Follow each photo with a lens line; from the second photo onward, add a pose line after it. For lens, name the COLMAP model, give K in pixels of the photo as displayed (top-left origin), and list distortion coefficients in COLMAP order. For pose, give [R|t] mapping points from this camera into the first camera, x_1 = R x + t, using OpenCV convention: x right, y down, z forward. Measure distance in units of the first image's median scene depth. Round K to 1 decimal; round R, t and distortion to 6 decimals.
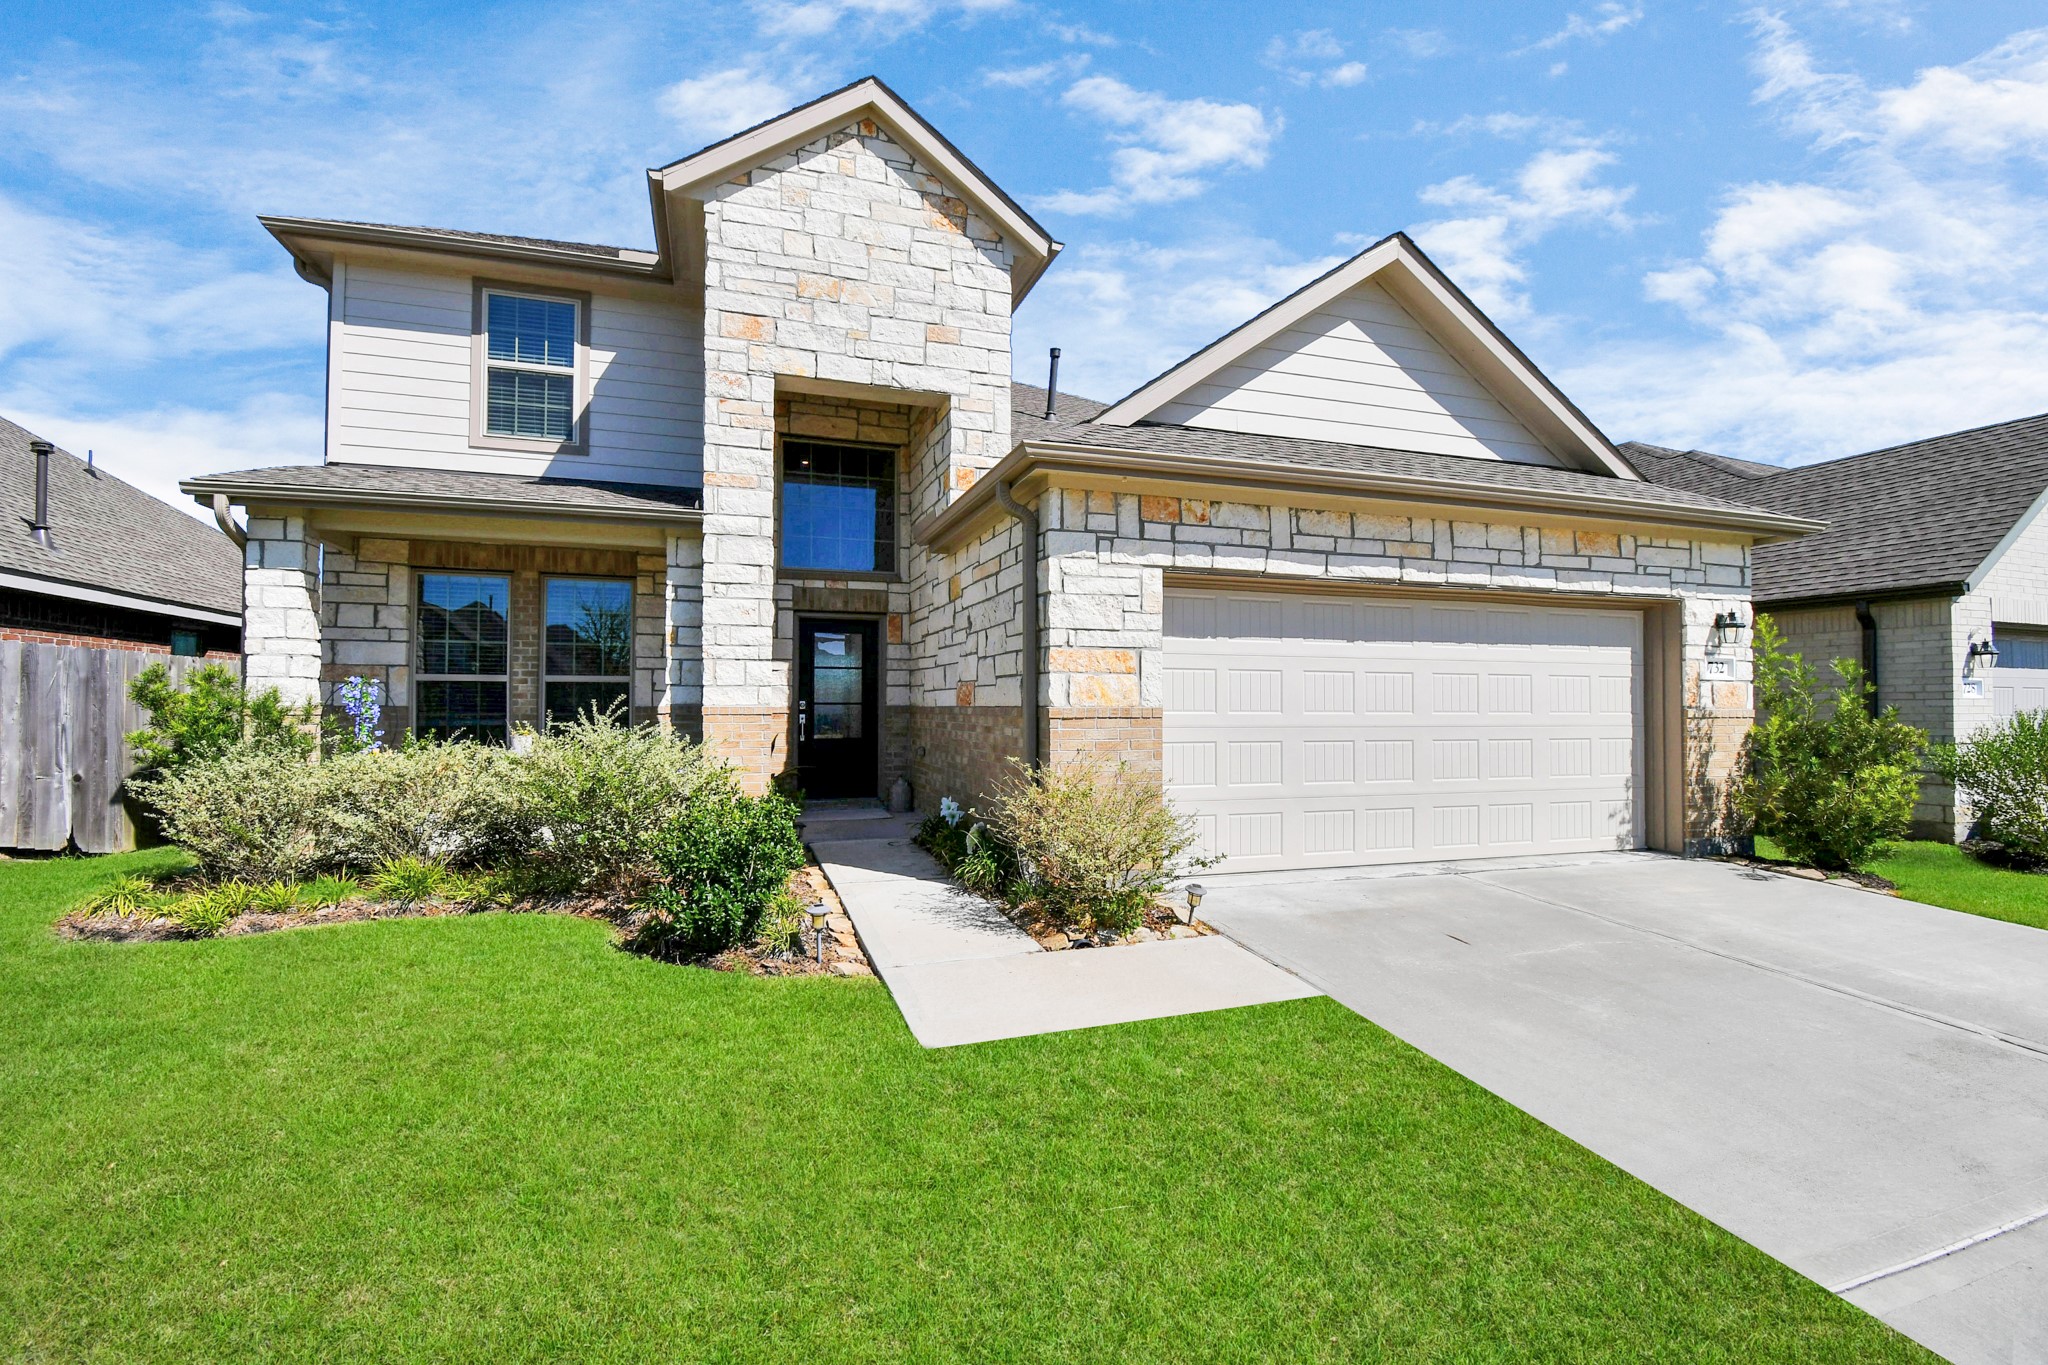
lens RADIAL K [[893.3, 0, 1015.2], [0, 893.3, 676.6], [0, 0, 1]] dist [-0.002052, -0.003406]
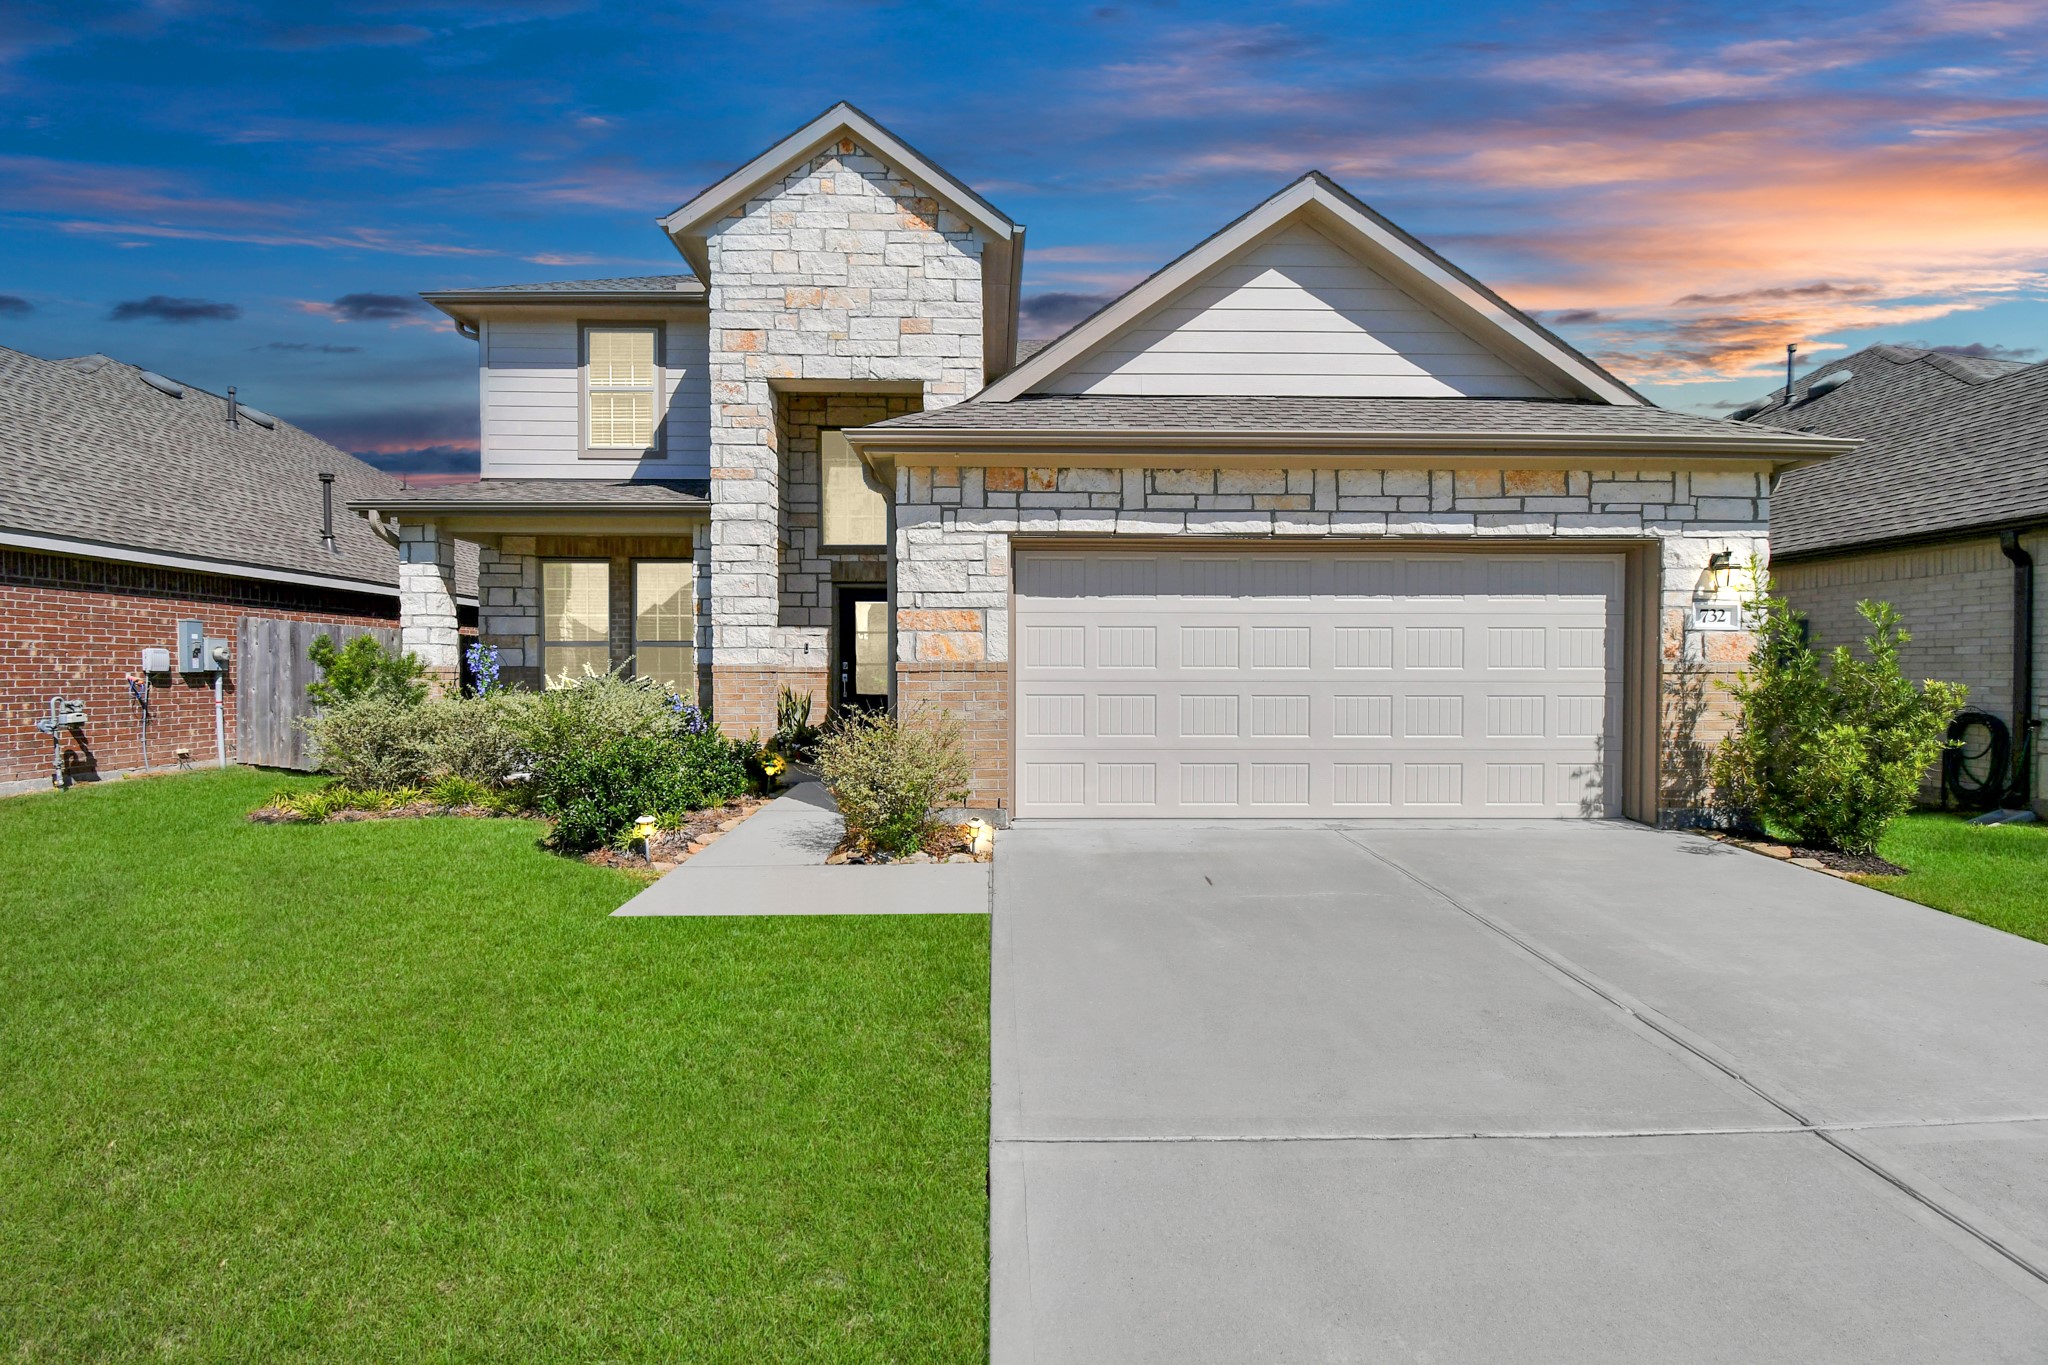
lens RADIAL K [[893.3, 0, 1041.4], [0, 893.3, 678.7], [0, 0, 1]] dist [-0.002052, -0.003406]
pose [[0.959623, -0.000296, -0.281288, 0.410982], [0.011238, 0.999241, 0.037286, 0.011936], [0.281064, -0.038942, 0.958899, -0.029469]]
